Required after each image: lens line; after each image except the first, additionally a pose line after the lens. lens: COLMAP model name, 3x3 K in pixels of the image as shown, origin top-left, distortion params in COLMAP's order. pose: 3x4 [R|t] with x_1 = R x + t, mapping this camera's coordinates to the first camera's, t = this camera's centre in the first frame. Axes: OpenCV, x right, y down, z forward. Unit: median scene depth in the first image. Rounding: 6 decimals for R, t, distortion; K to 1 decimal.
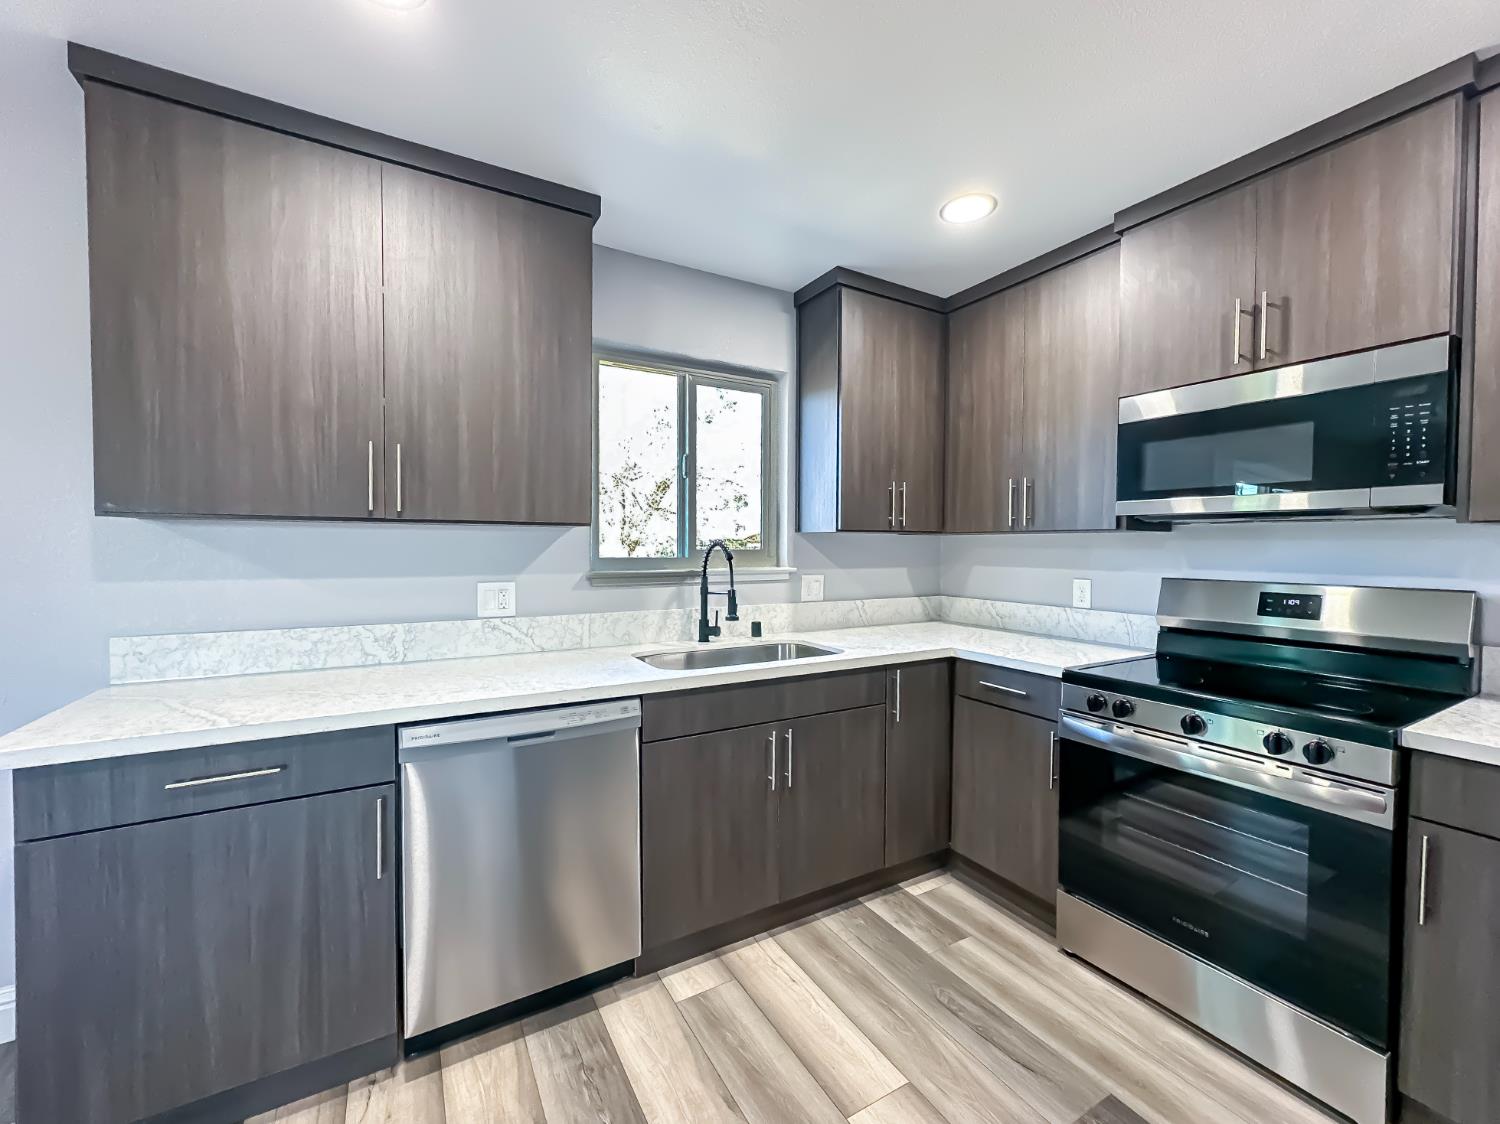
lens RADIAL K [[605.8, 0, 751.3], [0, 605.8, 560.5], [0, 0, 1]] dist [-0.000573, 0.000203]
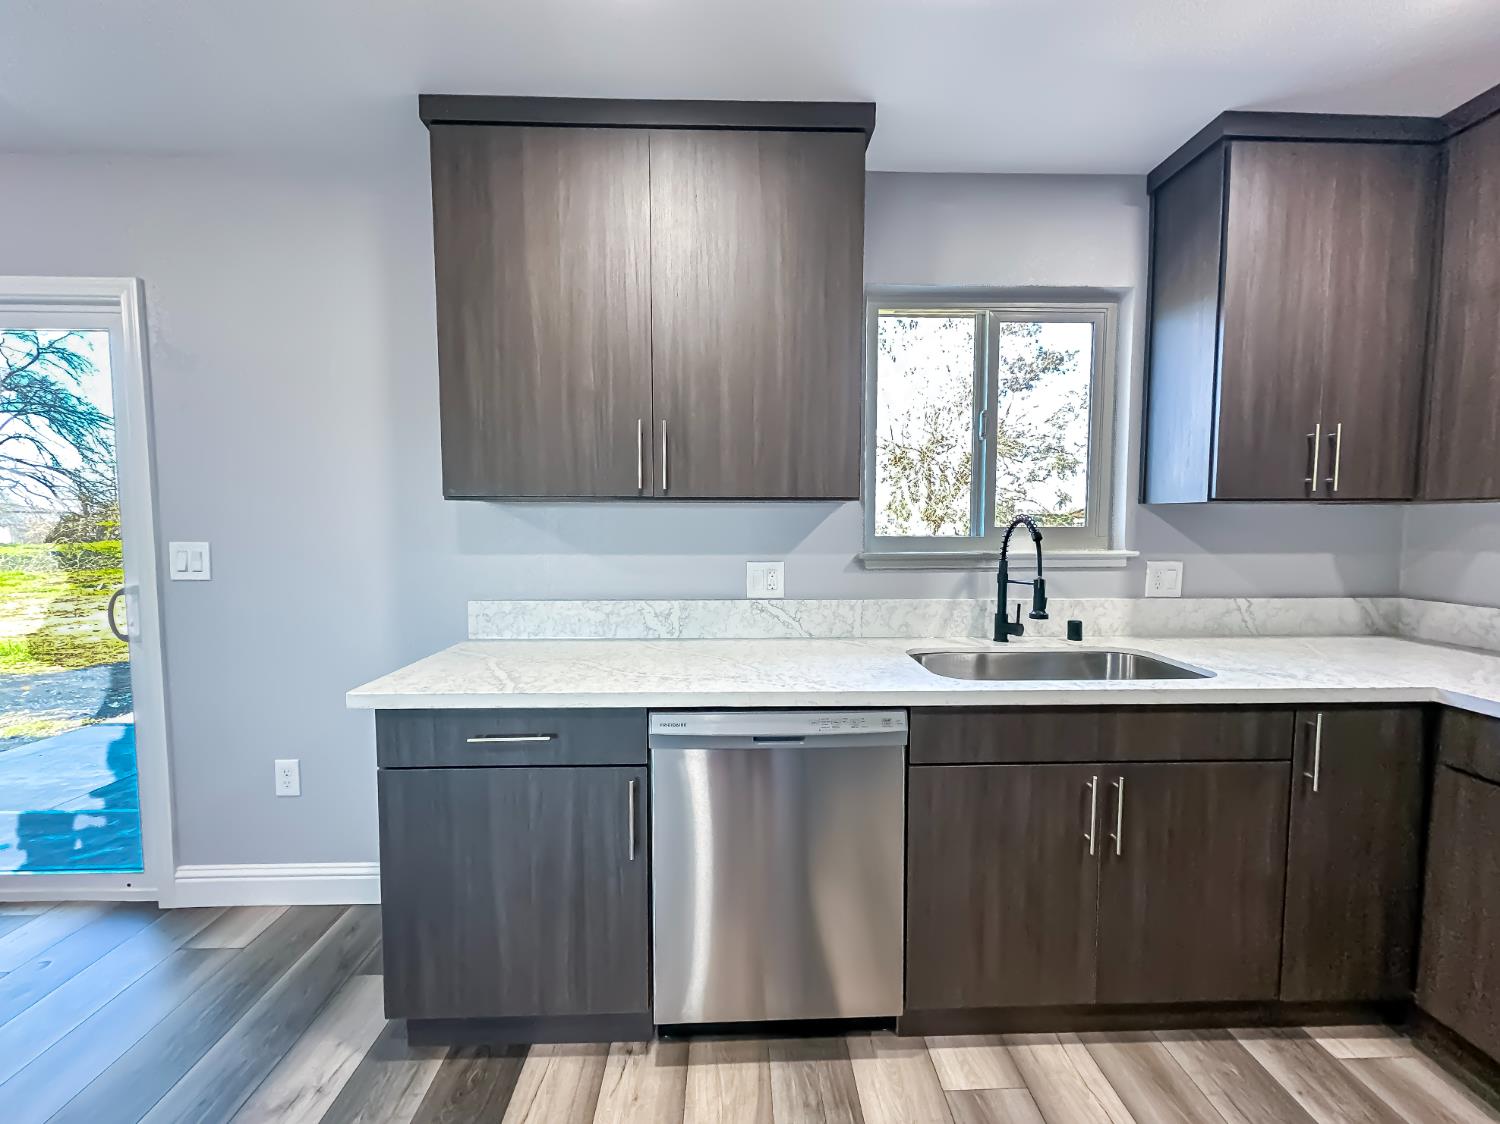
lens RADIAL K [[605.8, 0, 751.3], [0, 605.8, 560.5], [0, 0, 1]] dist [-0.000573, 0.000203]
pose [[0.879715, 0.025655, -0.474808, 0.012155], [-0.007149, 0.999144, 0.040741, -0.005000], [0.475447, -0.032446, 0.879146, 0.157211]]
